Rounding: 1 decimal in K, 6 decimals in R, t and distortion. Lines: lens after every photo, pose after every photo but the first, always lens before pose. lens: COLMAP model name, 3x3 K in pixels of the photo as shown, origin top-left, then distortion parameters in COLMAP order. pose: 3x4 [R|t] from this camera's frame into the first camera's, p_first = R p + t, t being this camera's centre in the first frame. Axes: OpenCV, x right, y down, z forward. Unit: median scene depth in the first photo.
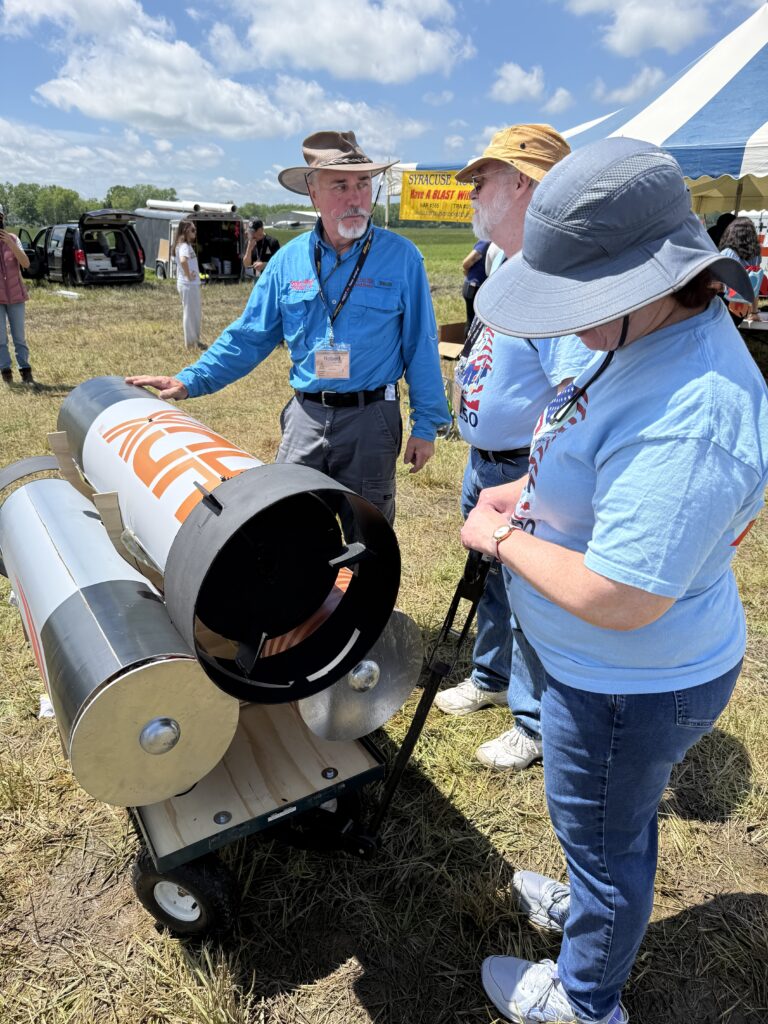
lens RADIAL K [[709.4, 0, 384.0], [0, 709.4, 512.0], [0, 0, 1]] dist [0.001657, -0.006954]
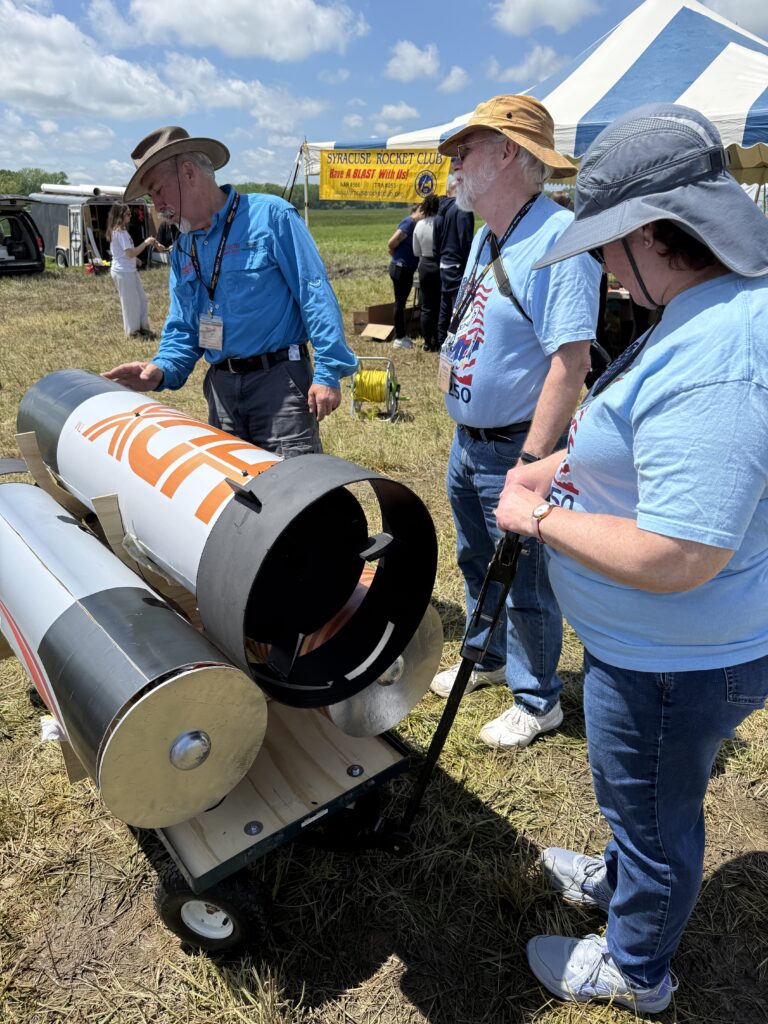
lens RADIAL K [[709.4, 0, 384.0], [0, 709.4, 512.0], [0, 0, 1]] dist [0.001657, -0.006954]
pose [[0.993131, -0.059252, 0.100894, -0.112147], [0.056926, 0.998045, 0.025788, -0.007334], [-0.102225, -0.019867, 0.994563, 0.037698]]
